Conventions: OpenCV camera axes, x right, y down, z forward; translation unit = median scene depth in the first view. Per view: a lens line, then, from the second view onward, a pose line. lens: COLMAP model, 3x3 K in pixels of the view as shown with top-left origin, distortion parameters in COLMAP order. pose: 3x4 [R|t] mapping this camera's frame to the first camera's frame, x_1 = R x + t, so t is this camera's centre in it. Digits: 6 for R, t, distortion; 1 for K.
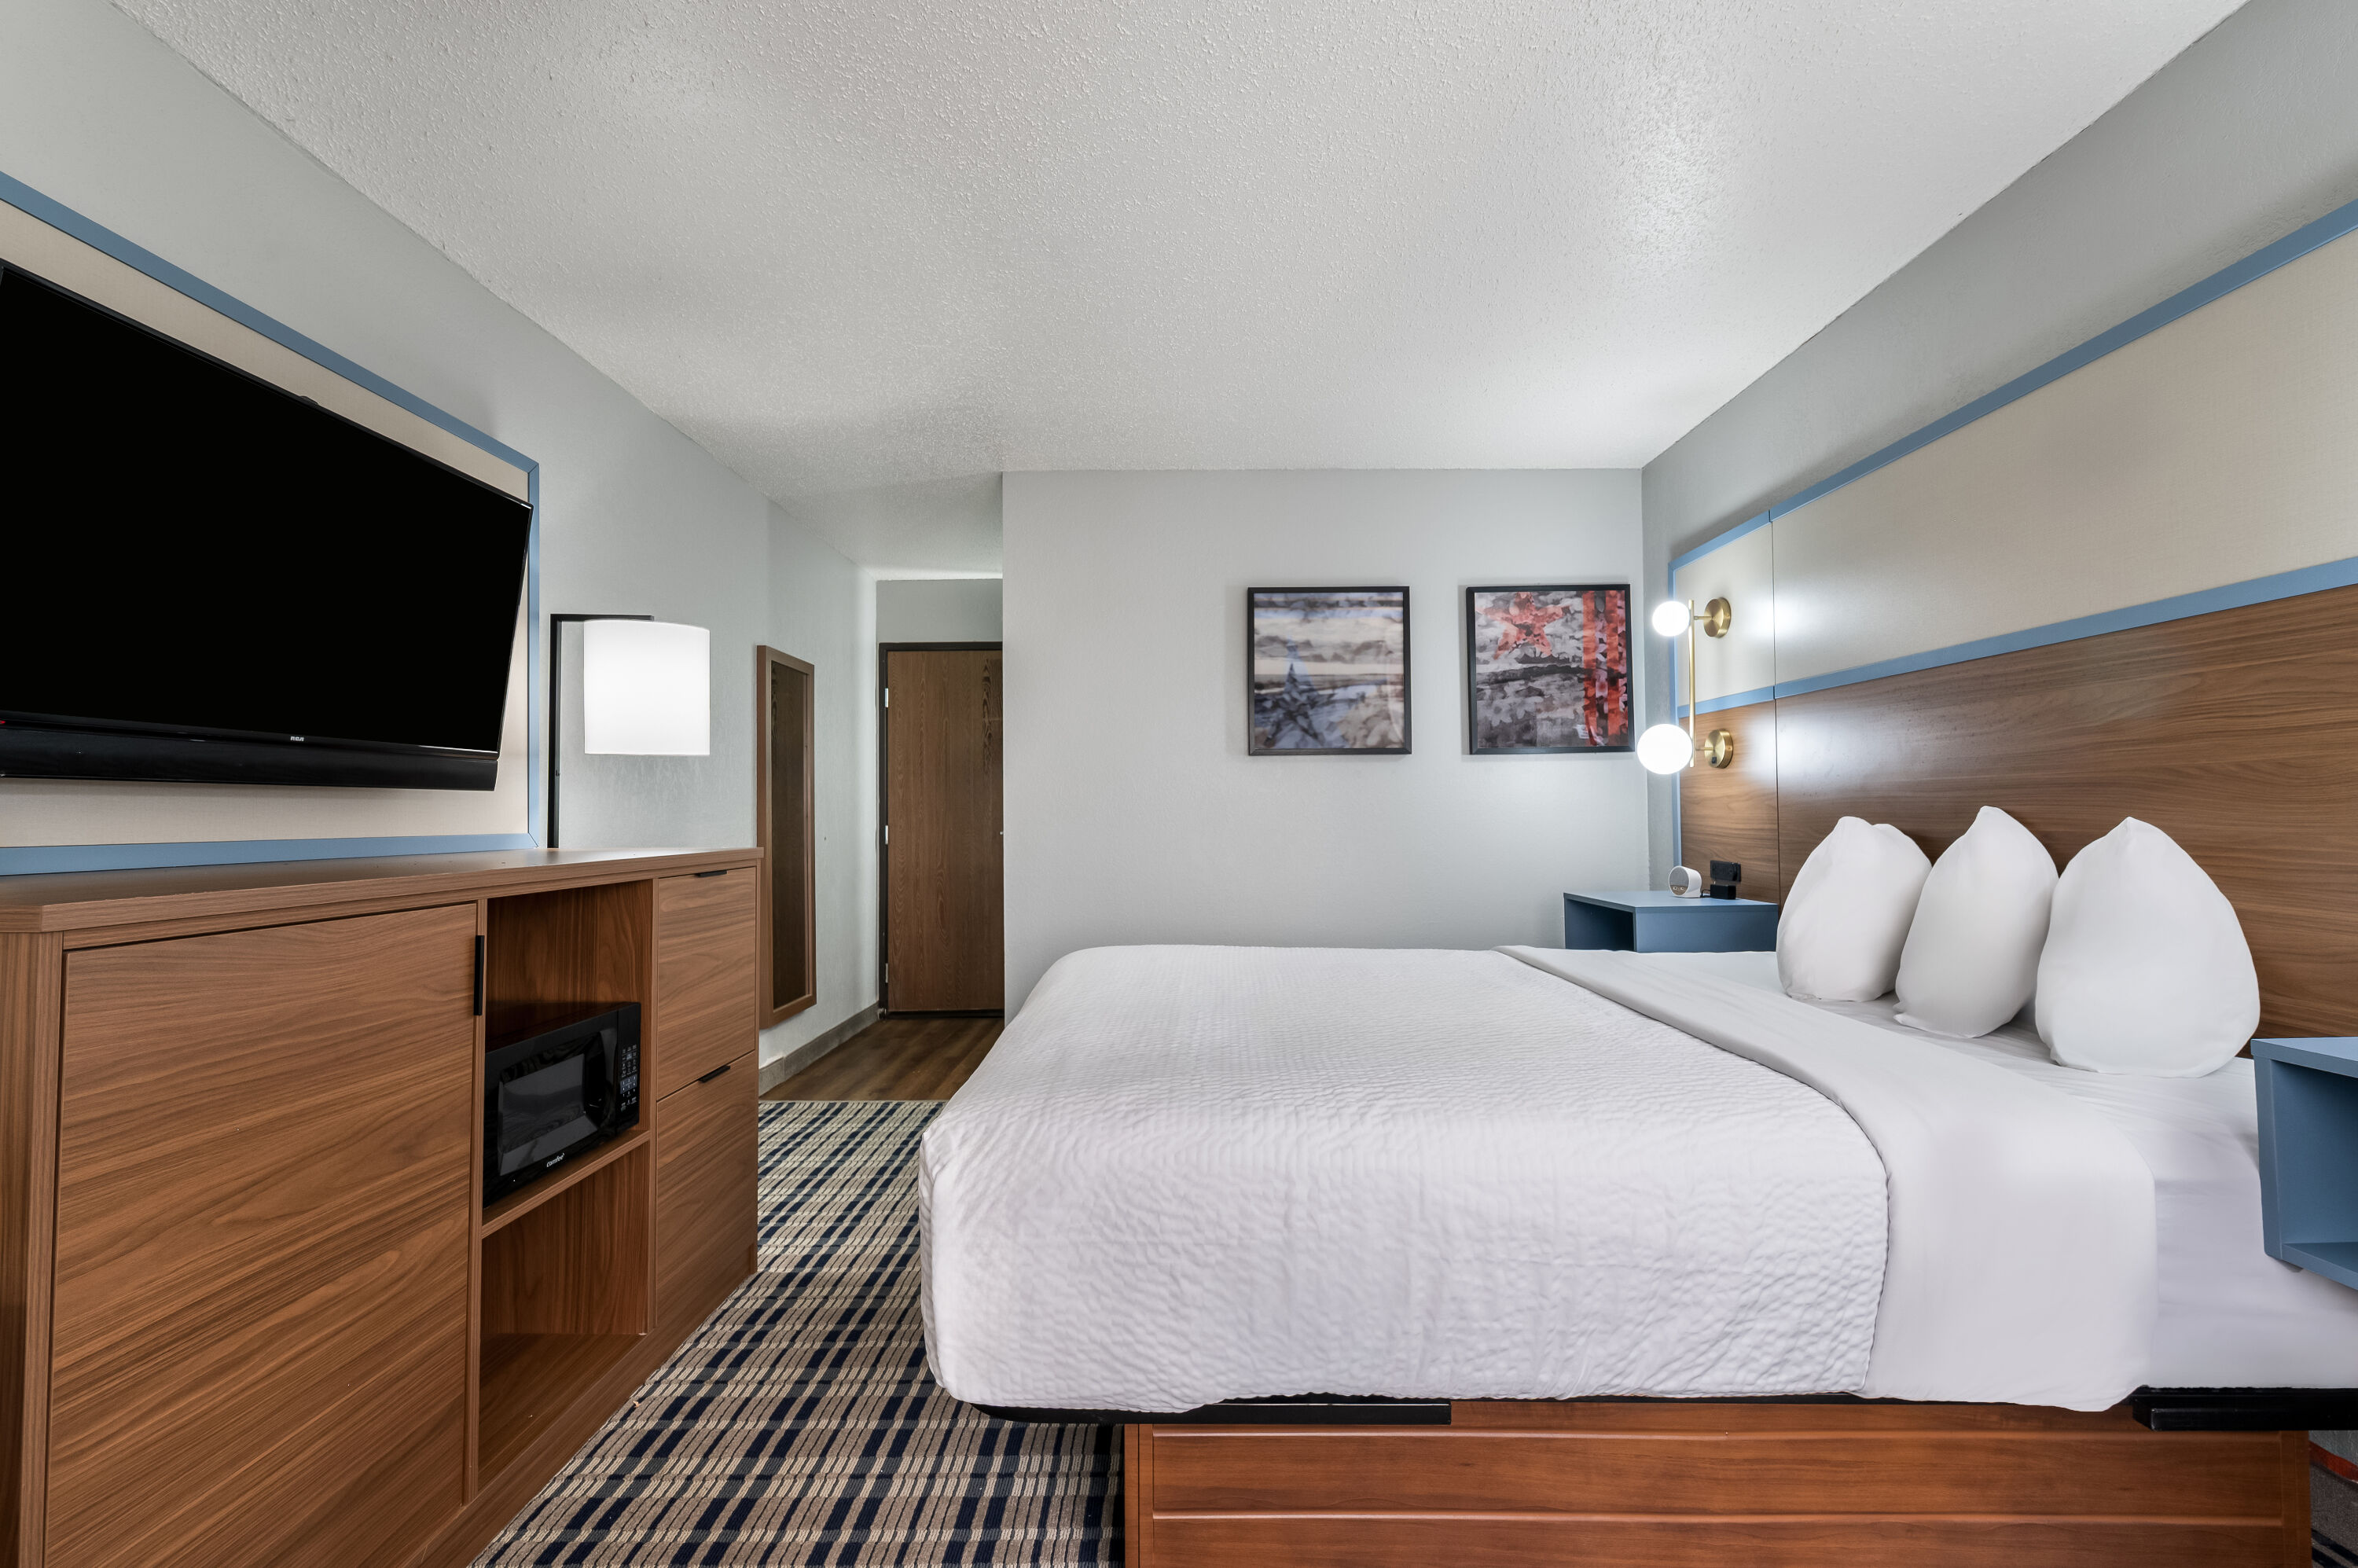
lens RADIAL K [[984.0, 0, 1187.2], [0, 984.0, 786.4], [0, 0, 1]] dist [0.000782, 0.000104]
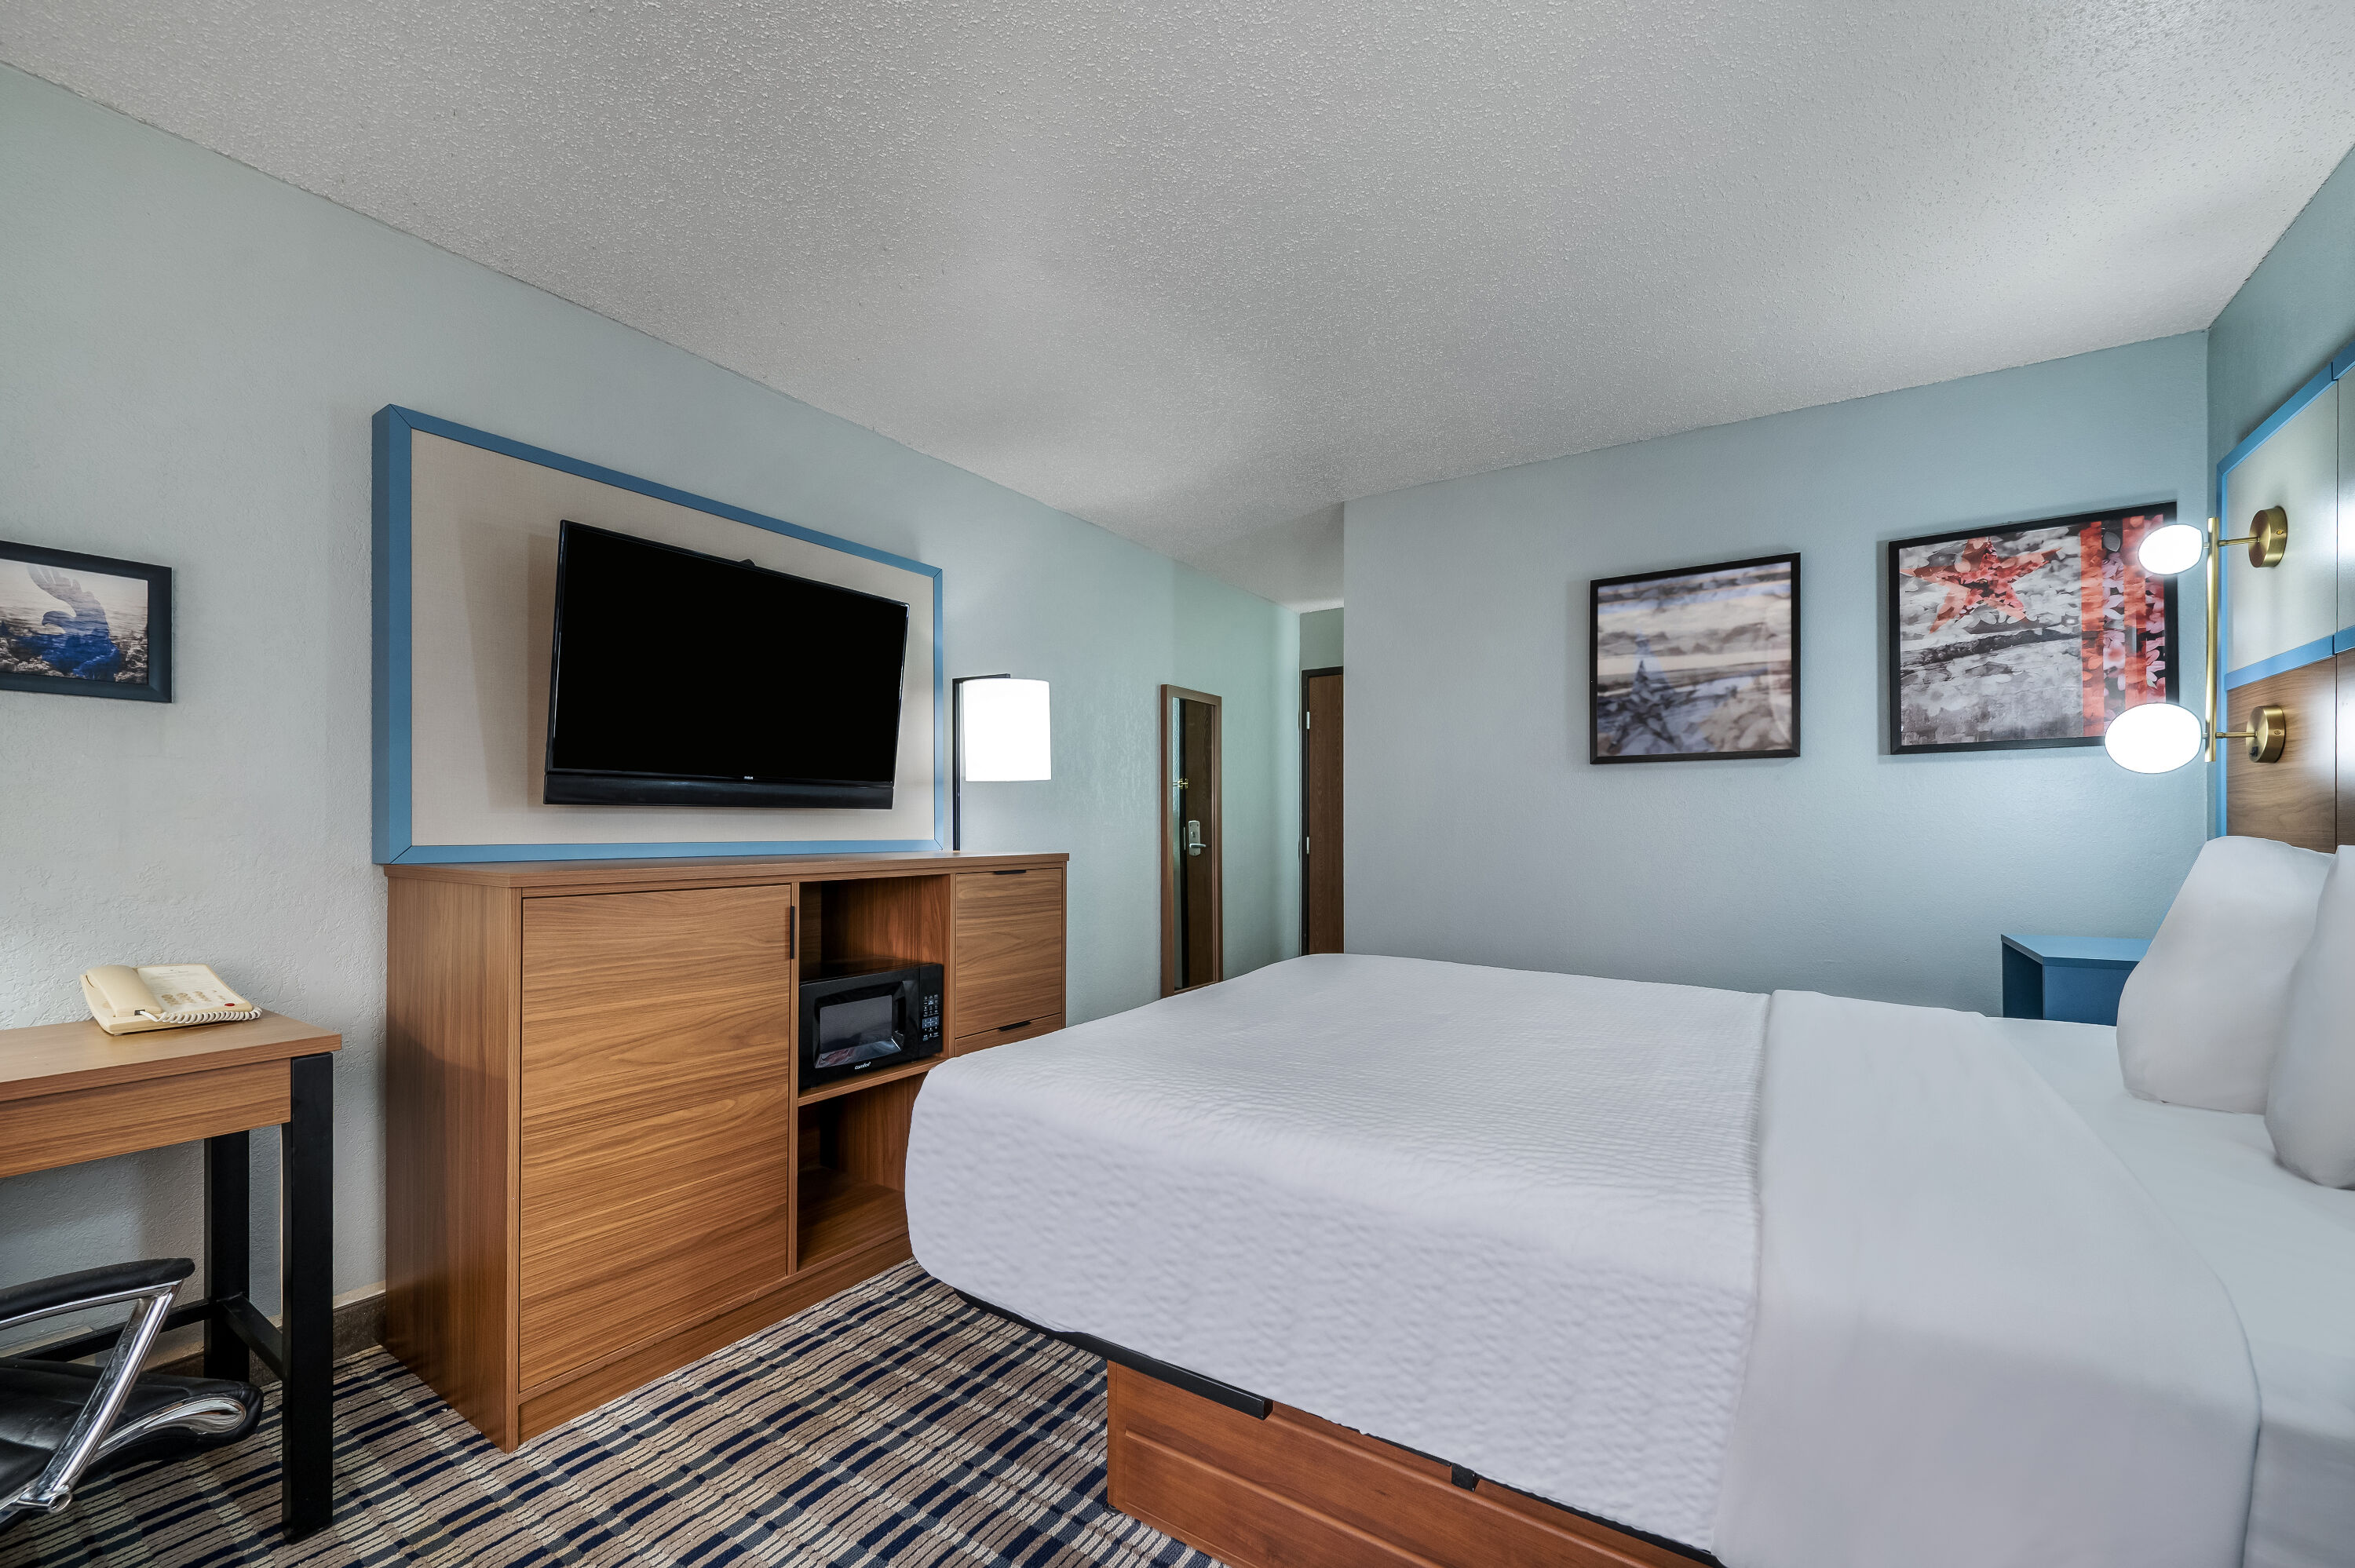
lens RADIAL K [[956.6, 0, 1178.7], [0, 956.6, 823.2], [0, 0, 1]] dist [-0.000872, 0.000287]
pose [[0.837831, 0.001929, -0.545927, 0.539983], [0.011545, 0.999708, 0.021250, 0.000000], [0.545808, -0.024107, 0.837563, 0.092987]]
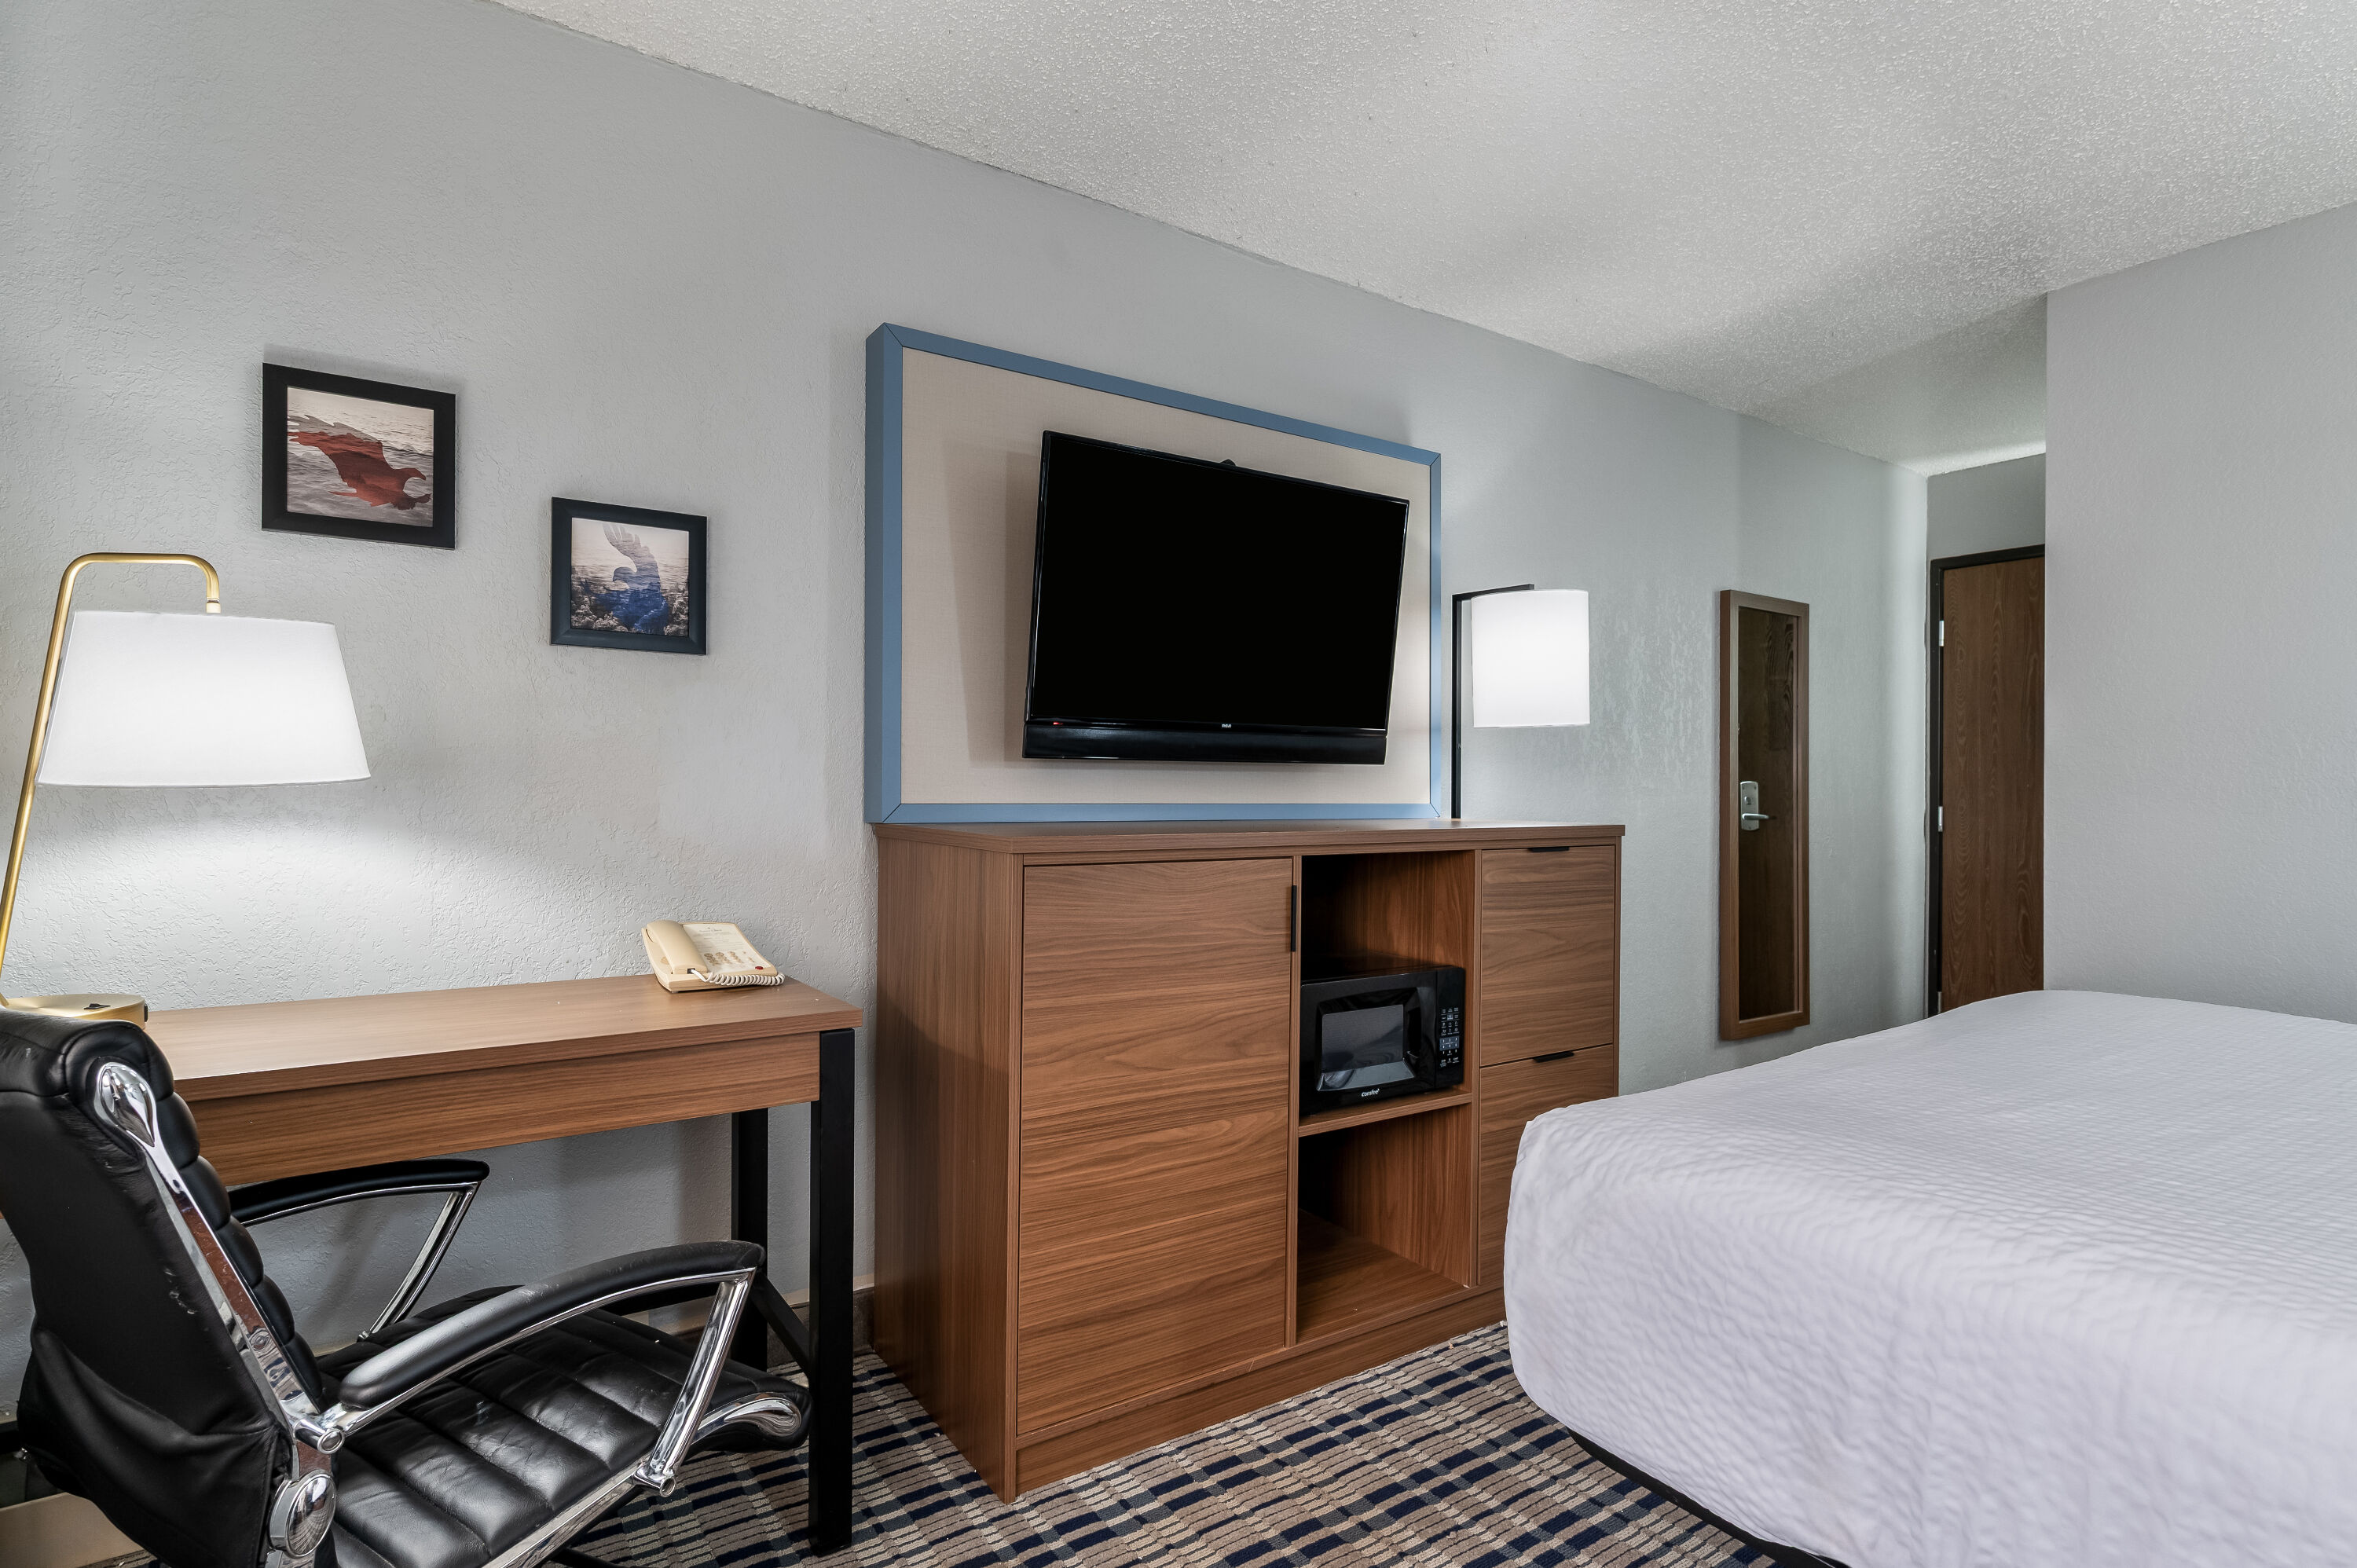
lens RADIAL K [[1196.4, 0, 1178.5], [0, 1196.4, 784.0], [0, 0, 1]] dist [0.001834, 0.000058]
pose [[0.569291, 0.007613, -0.822101, 0.376756], [0.012176, 0.999769, 0.017689, -0.000144], [0.822046, -0.020080, 0.569067, 0.050705]]
